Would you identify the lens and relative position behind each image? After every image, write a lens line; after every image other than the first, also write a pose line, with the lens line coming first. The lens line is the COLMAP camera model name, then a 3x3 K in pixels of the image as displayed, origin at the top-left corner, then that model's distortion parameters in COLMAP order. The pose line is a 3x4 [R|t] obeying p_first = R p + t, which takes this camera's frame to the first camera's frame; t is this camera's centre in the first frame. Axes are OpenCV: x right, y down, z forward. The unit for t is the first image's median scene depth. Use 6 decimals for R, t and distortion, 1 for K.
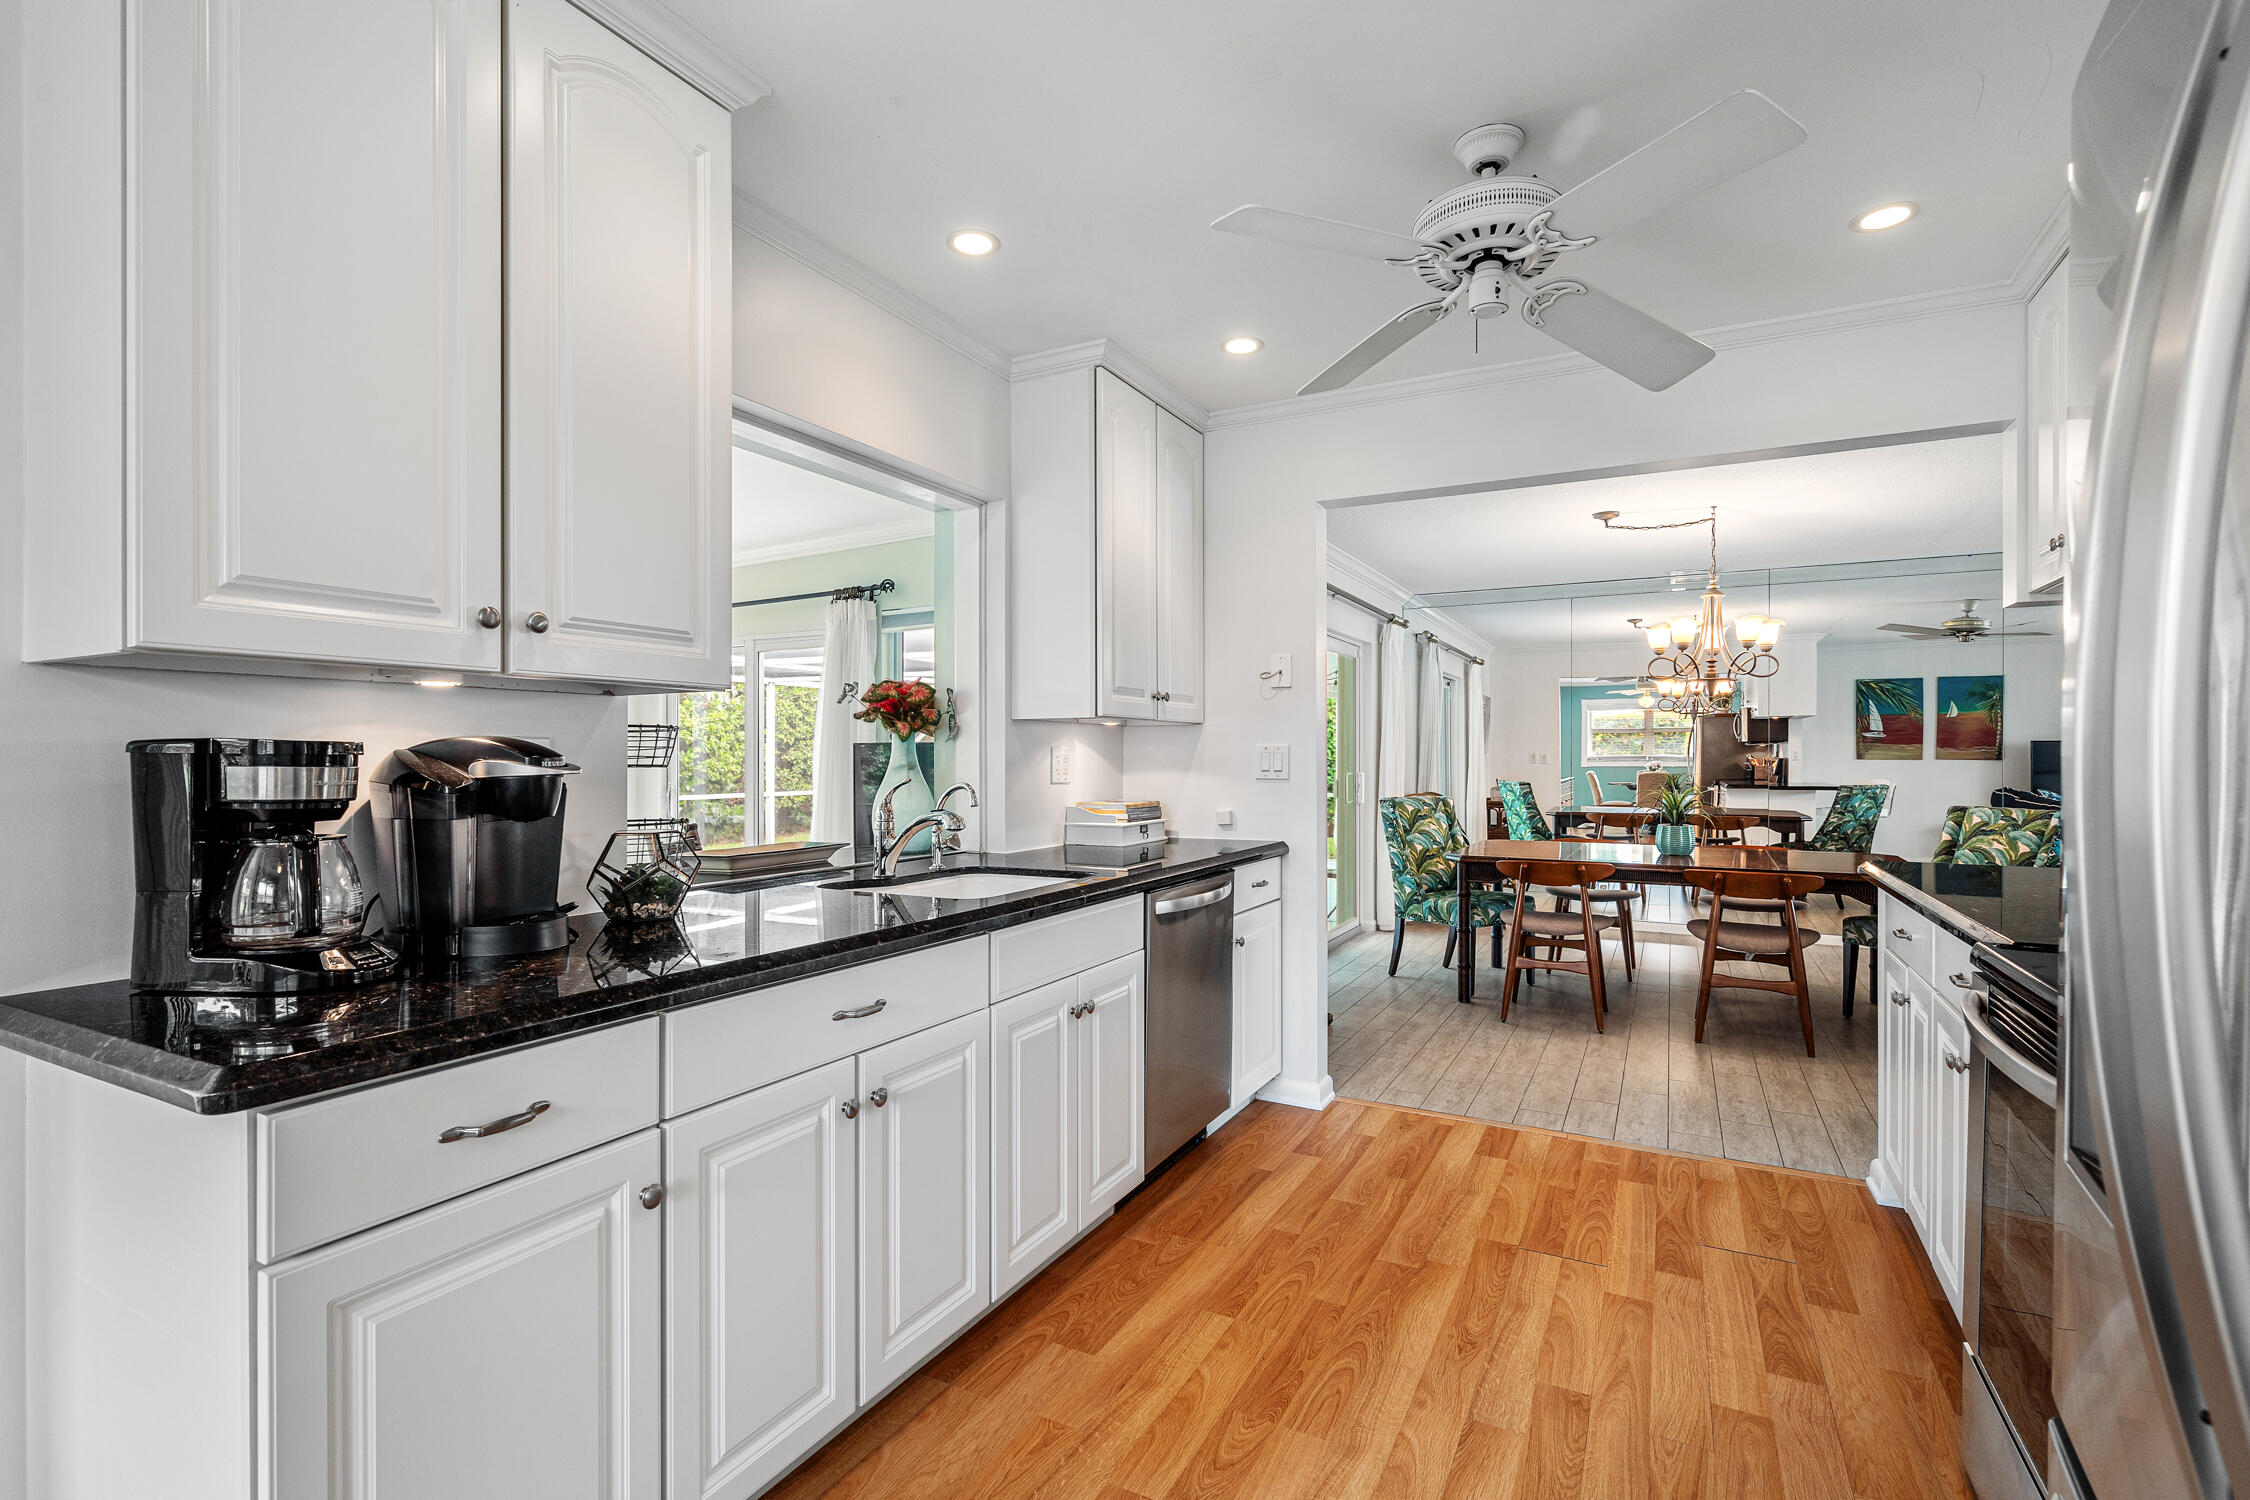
lens RADIAL K [[1033.1, 0, 1124.5], [0, 1033.1, 747.0], [0, 0, 1]] dist [0.000620, 0.001017]
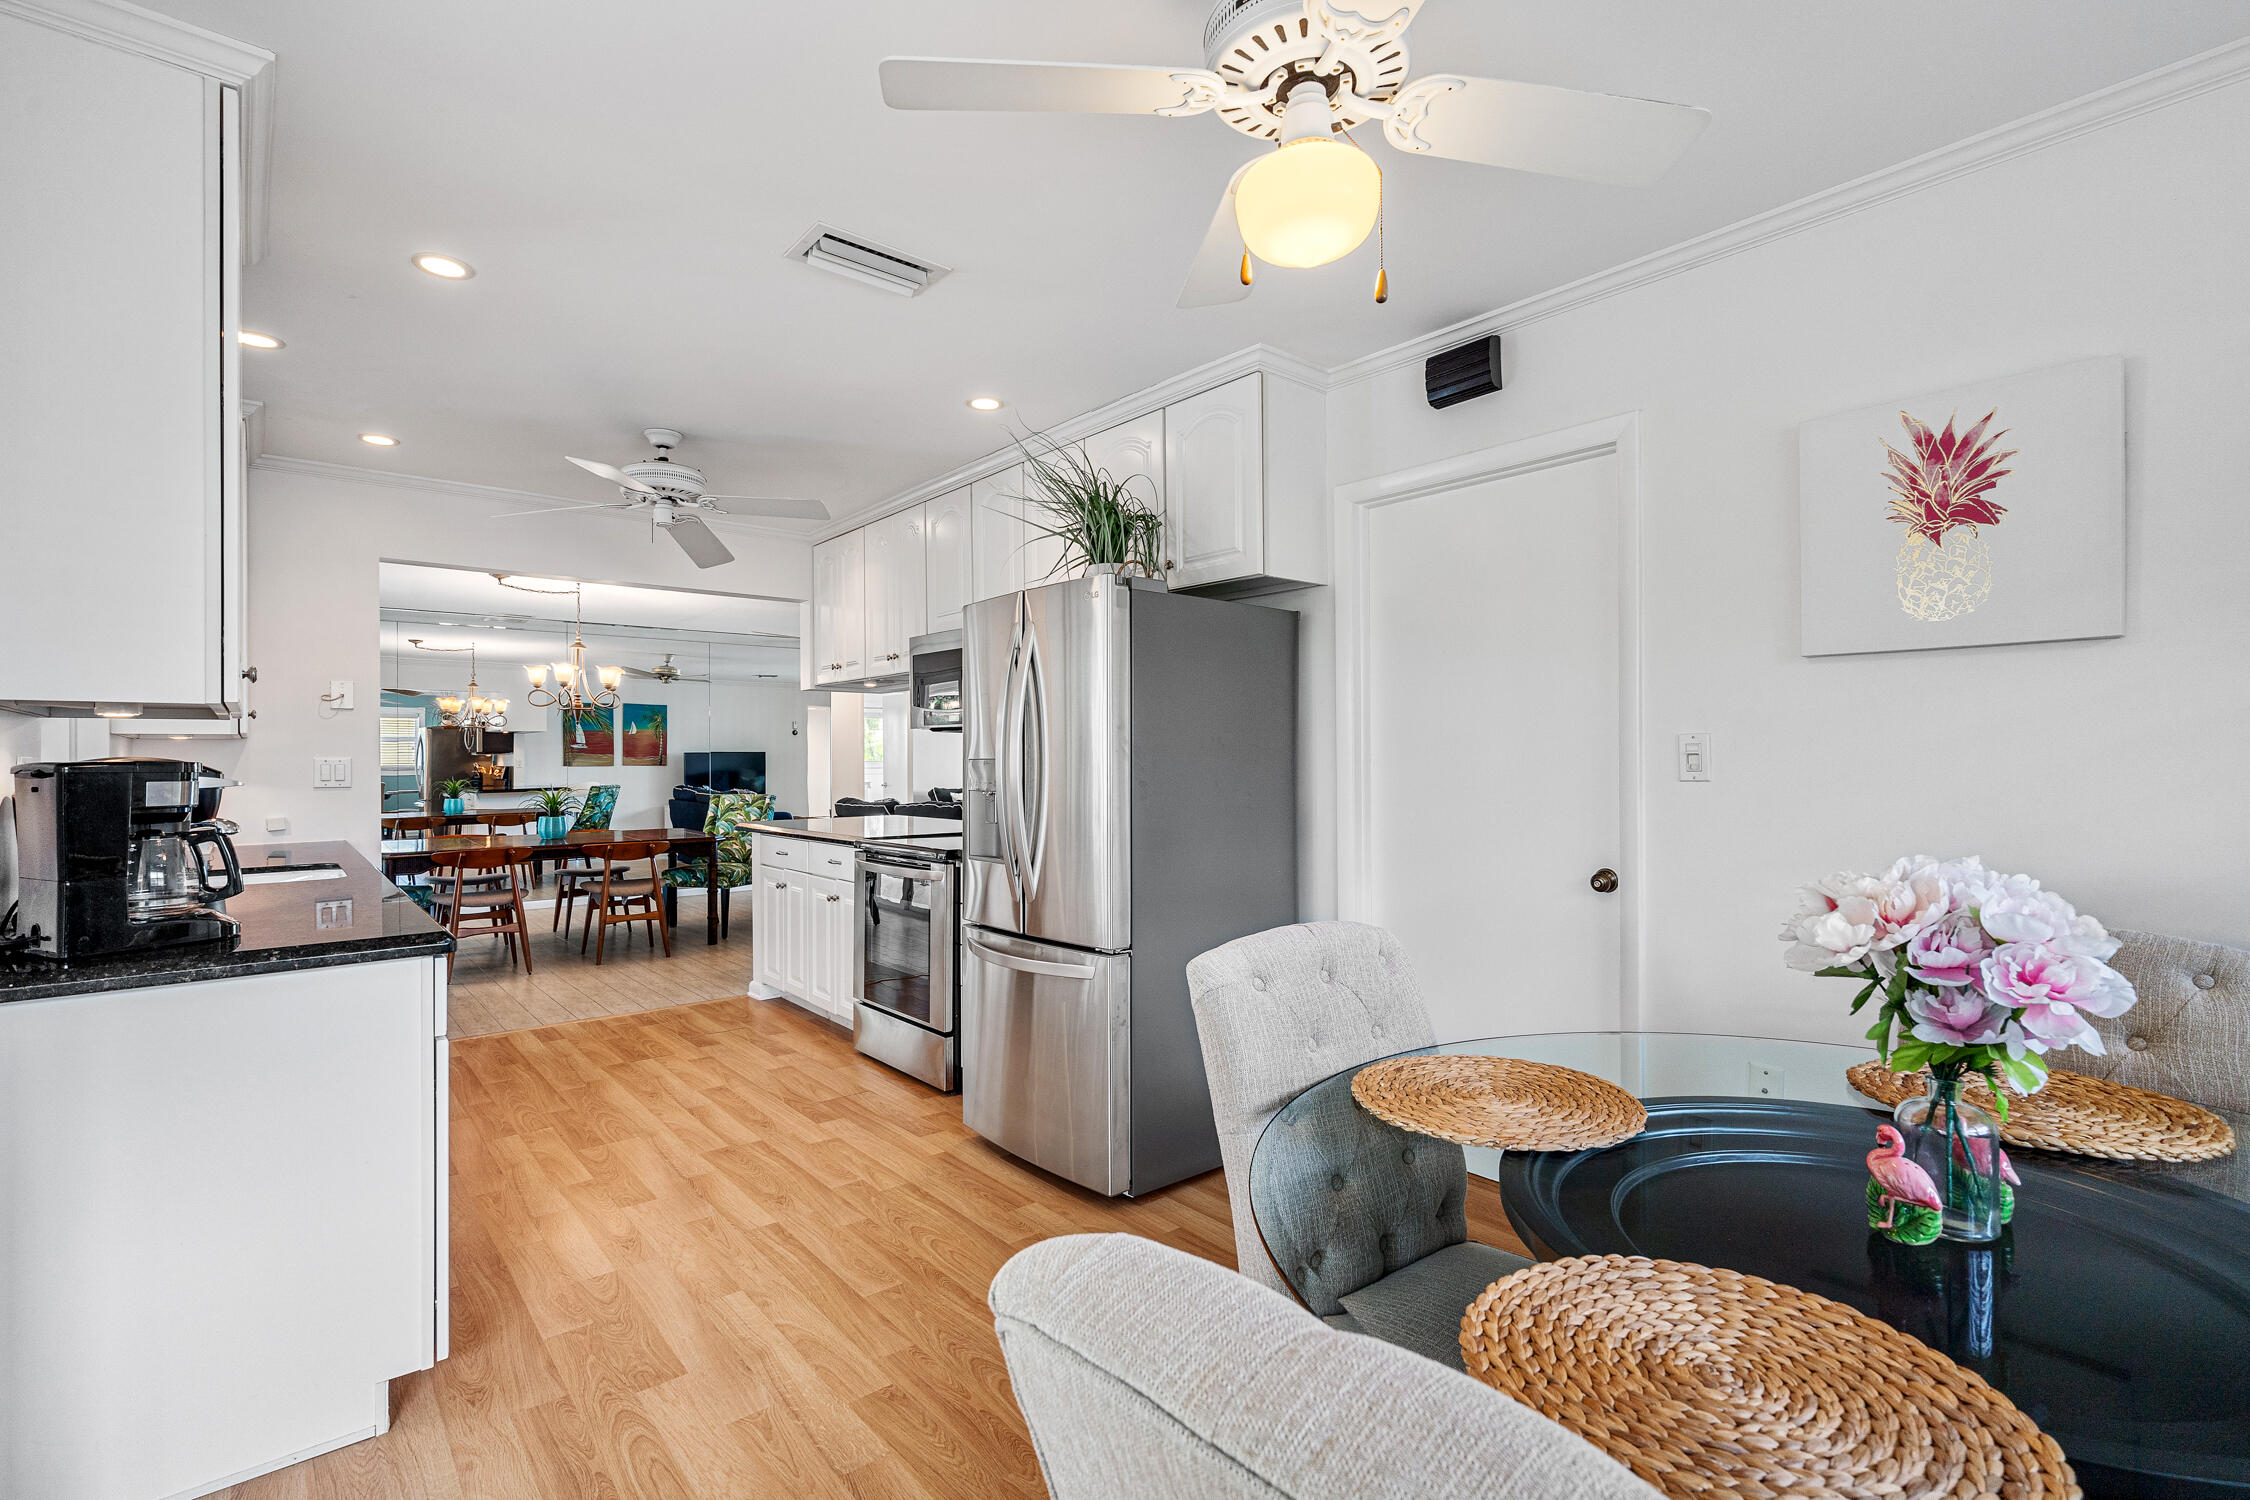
lens RADIAL K [[1013.2, 0, 1147.9], [0, 1013.2, 750.8], [0, 0, 1]] dist [-0.001099, 0.000029]
pose [[0.346919, 0.003944, 0.937887, -0.686559], [-0.000837, 0.999992, -0.003895, -0.008445], [-0.937895, 0.000566, 0.346920, -0.281227]]
